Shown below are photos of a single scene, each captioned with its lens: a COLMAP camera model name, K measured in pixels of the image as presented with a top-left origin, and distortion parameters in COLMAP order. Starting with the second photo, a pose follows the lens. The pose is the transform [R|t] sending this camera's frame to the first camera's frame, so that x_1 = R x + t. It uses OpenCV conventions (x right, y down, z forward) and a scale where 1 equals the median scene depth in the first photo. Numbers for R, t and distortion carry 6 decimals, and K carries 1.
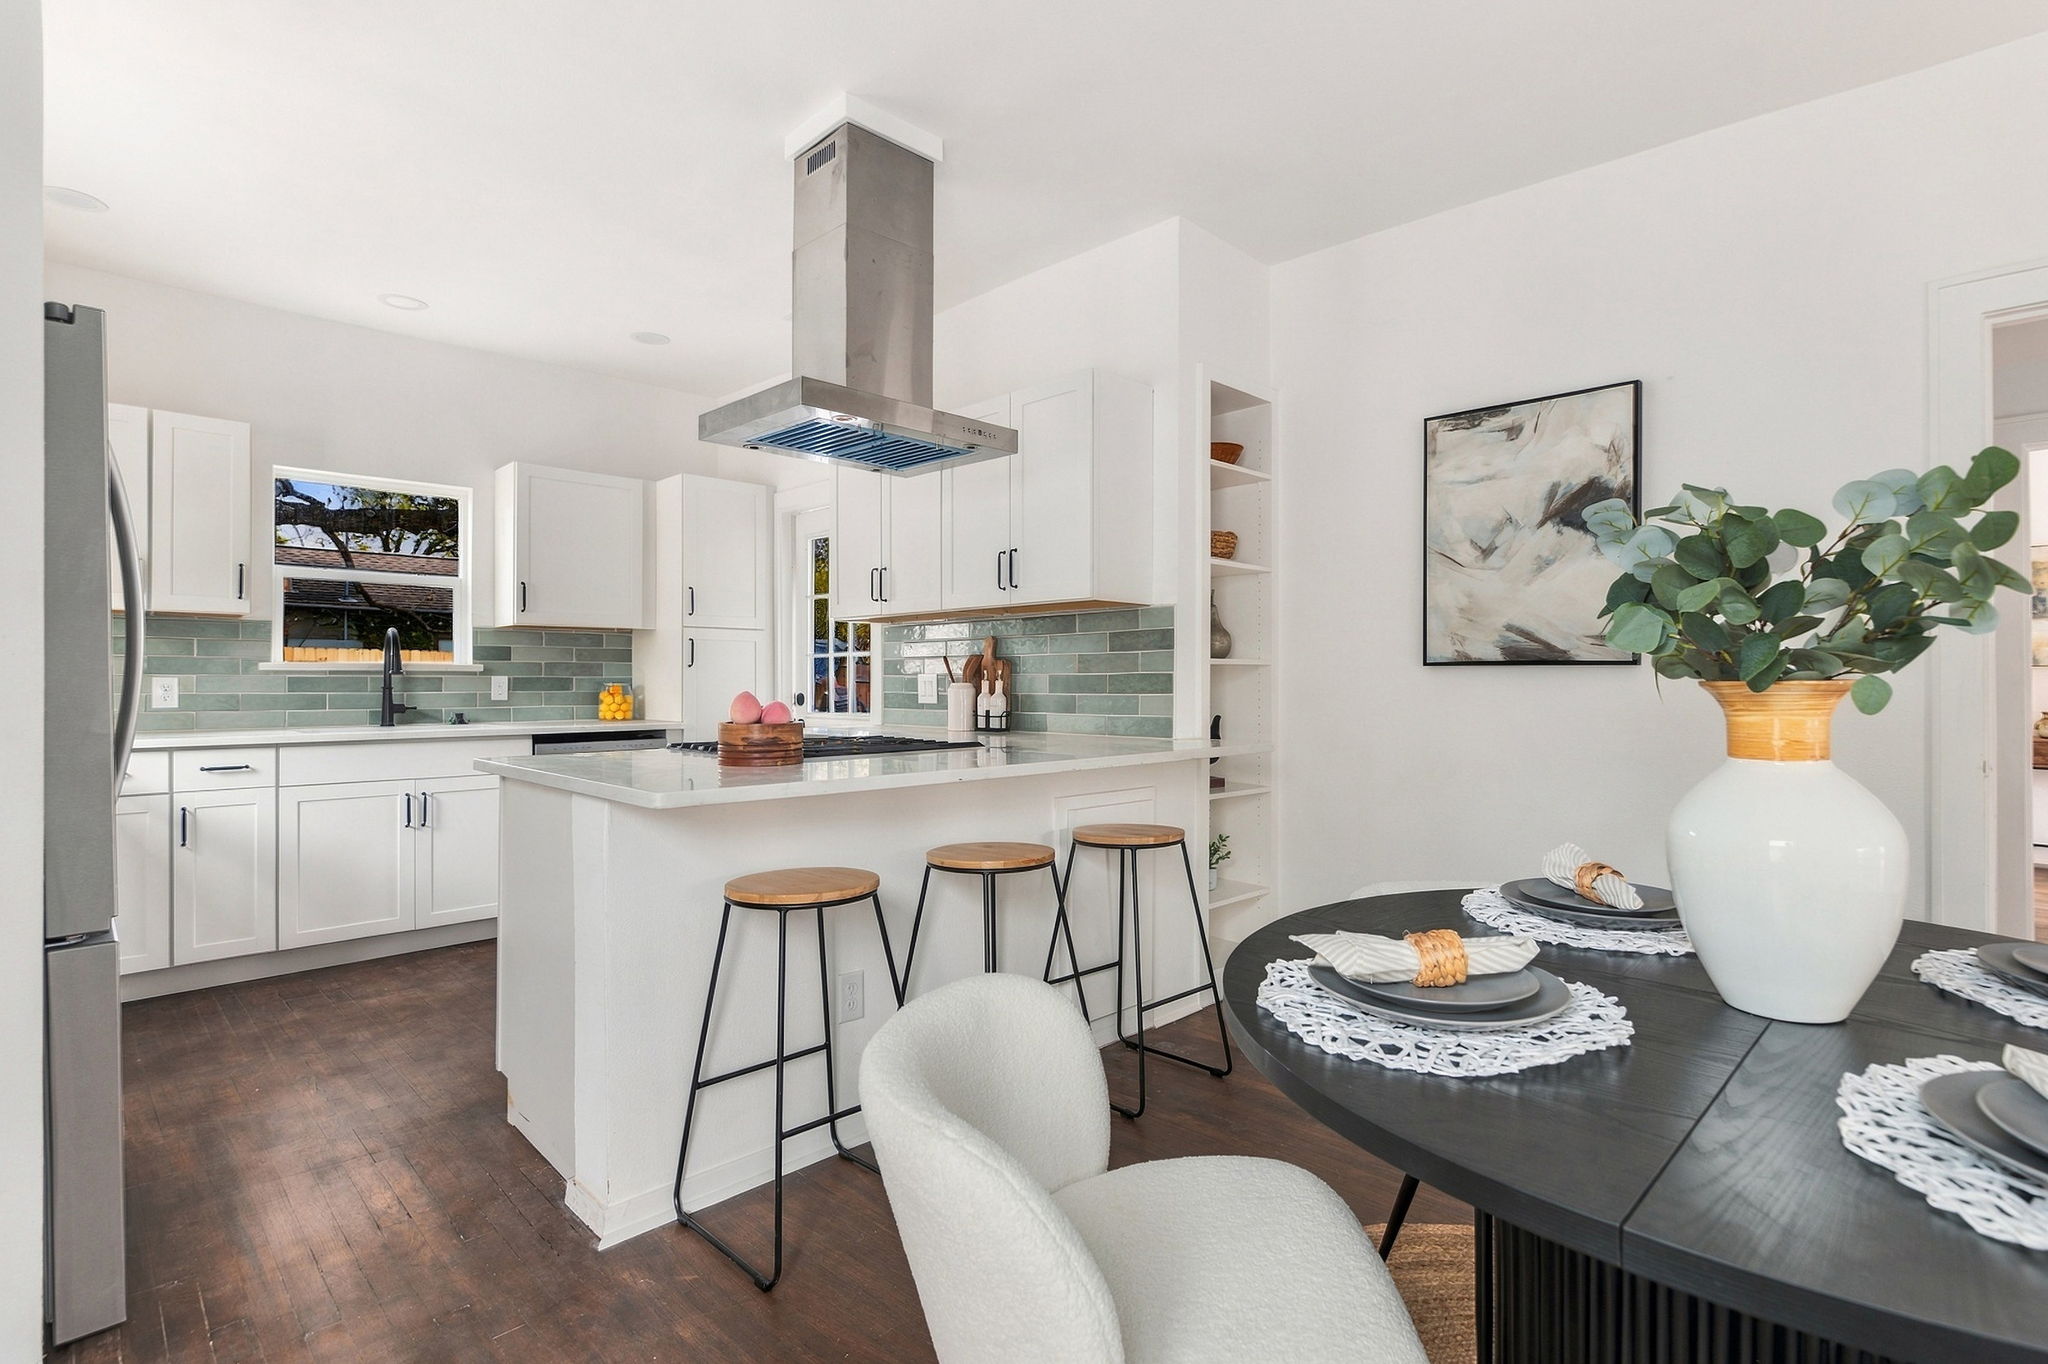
lens RADIAL K [[967.7, 0, 1014.1], [0, 967.7, 675.3], [0, 0, 1]] dist [-0.004689, 0.000615]
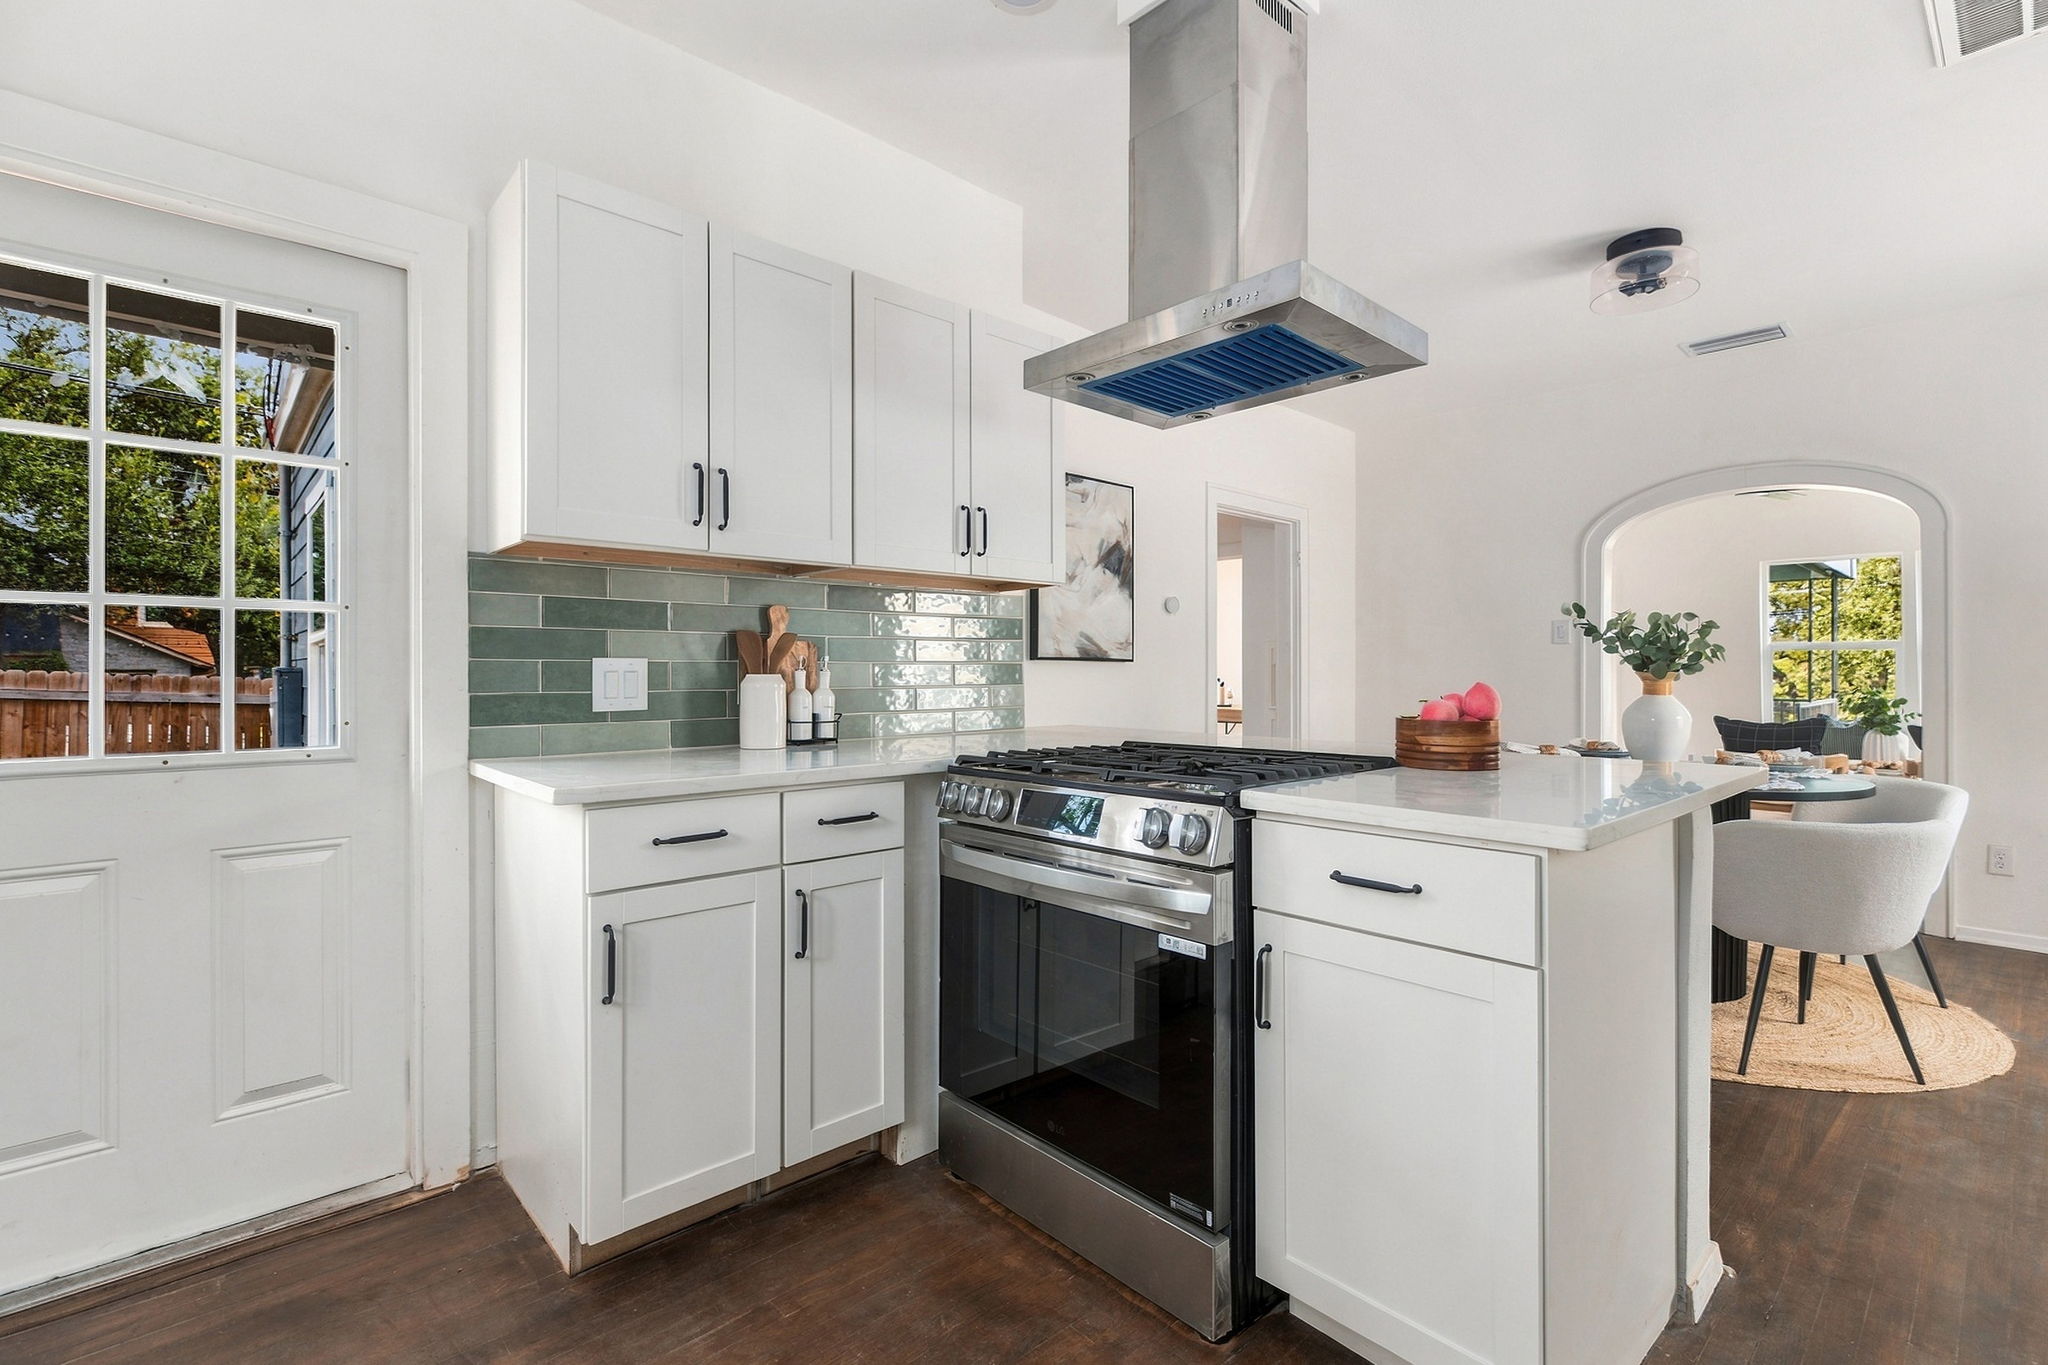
lens RADIAL K [[932.9, 0, 1039.4], [0, 932.9, 666.1], [0, 0, 1]] dist [-0.002313, 0.001110]
pose [[0.037902, 0.003671, 0.999275, -0.704997], [-0.011545, 0.999928, -0.003236, 0.002261], [-0.999215, -0.011414, 0.037942, 0.830084]]
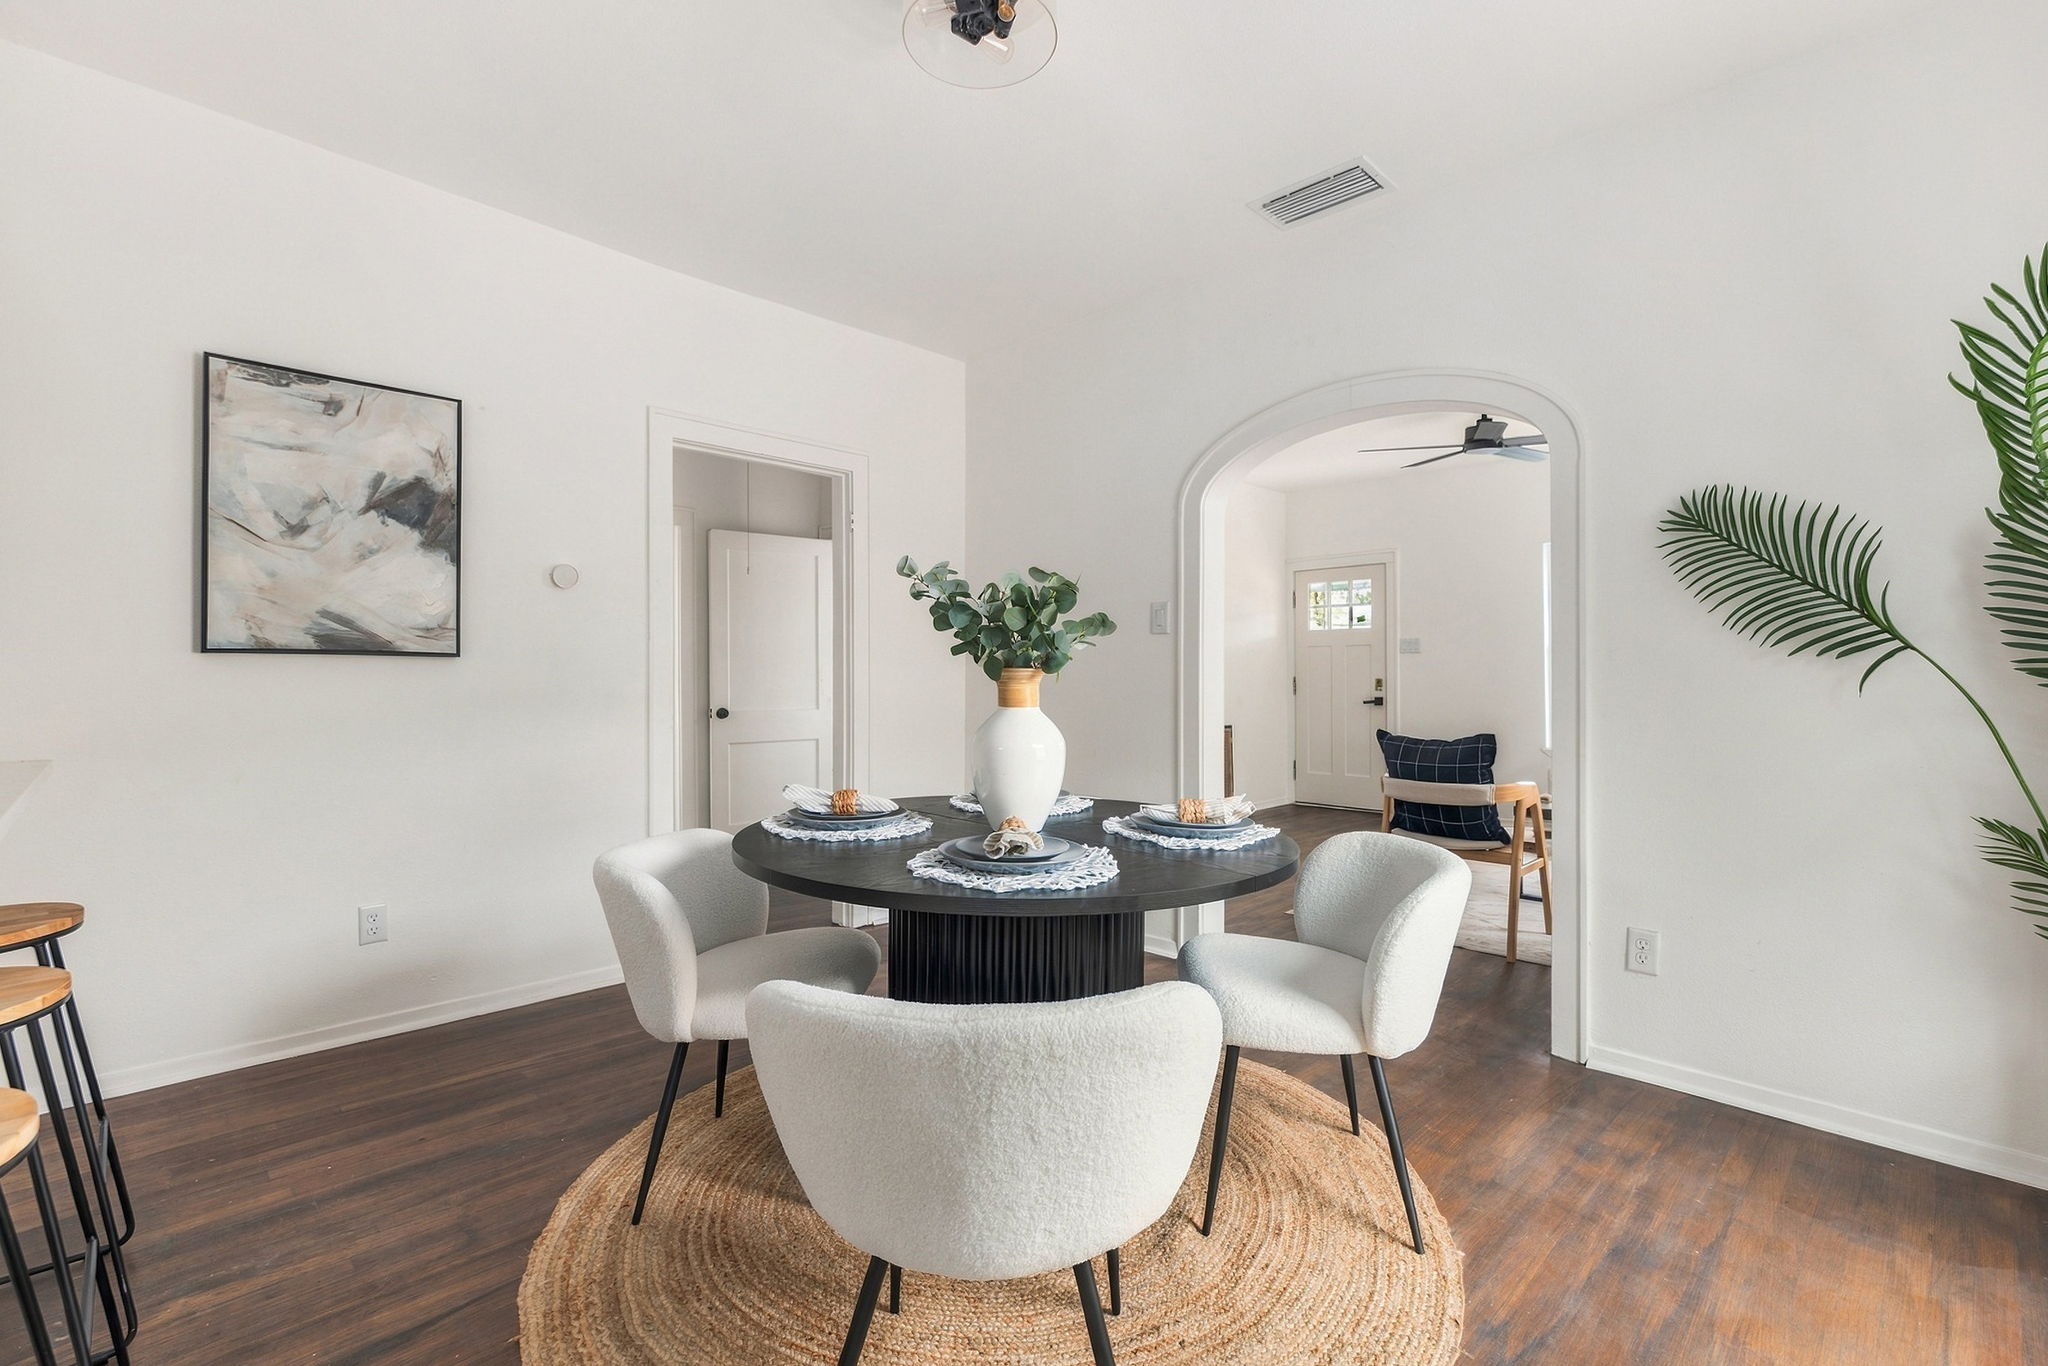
lens RADIAL K [[932.9, 0, 1031.5], [0, 932.9, 668.2], [0, 0, 1]] dist [-0.002313, 0.001110]
pose [[-0.000952, 0.004867, 0.999988, -0.322409], [-0.009941, 0.999939, -0.004876, 0.000695], [-0.999950, -0.009946, -0.000903, 0.258747]]
